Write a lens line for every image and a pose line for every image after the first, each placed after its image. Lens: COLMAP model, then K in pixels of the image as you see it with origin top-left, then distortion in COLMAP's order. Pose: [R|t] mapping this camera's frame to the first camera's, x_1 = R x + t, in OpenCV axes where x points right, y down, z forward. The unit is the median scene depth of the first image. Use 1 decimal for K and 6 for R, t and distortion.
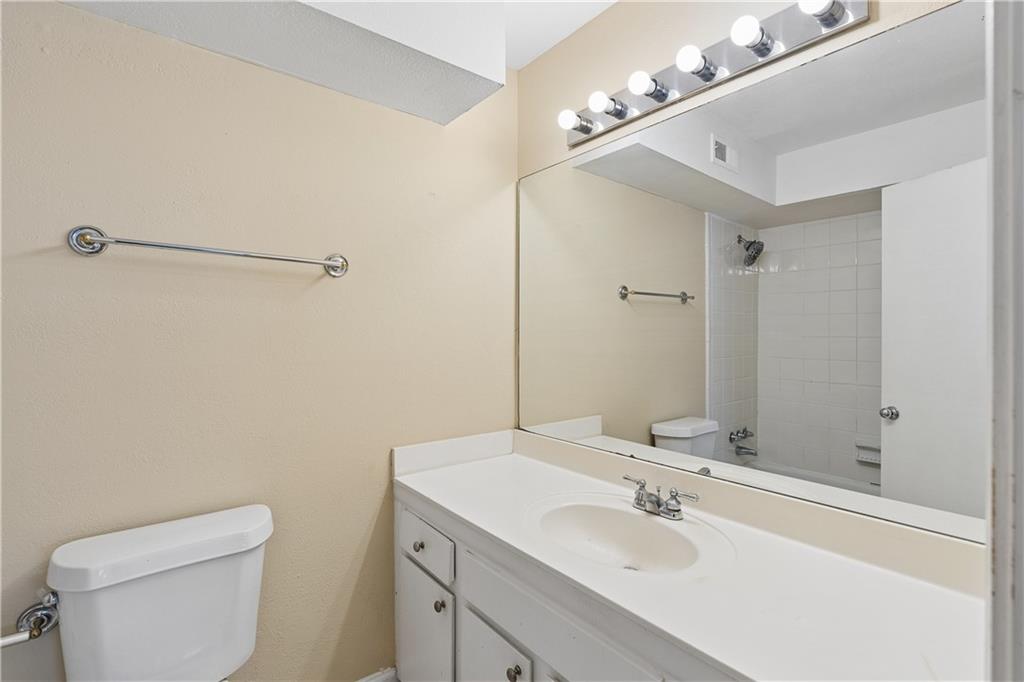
lens RADIAL K [[470.8, 0, 508.8], [0, 470.8, 337.9], [0, 0, 1]] dist [0.003660, 0.001369]
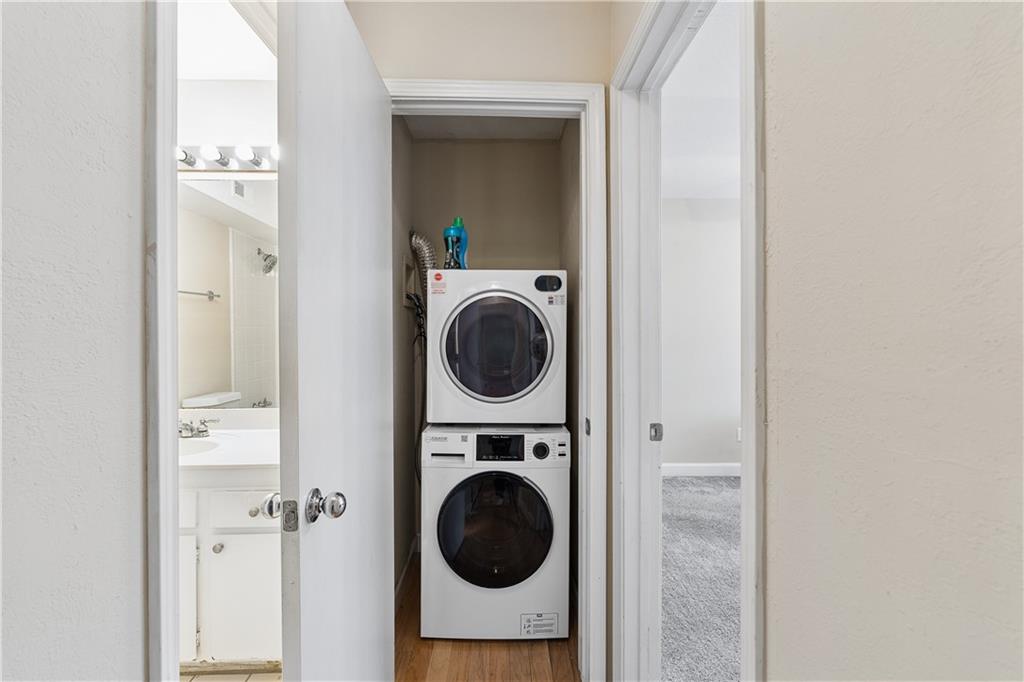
lens RADIAL K [[470.8, 0, 508.2], [0, 470.8, 336.0], [0, 0, 1]] dist [0.003660, 0.001369]
pose [[0.612081, -0.010051, 0.790732, -0.147854], [0.004090, 0.999946, 0.009544, 0.014125], [-0.790785, -0.002608, 0.612089, -0.424303]]
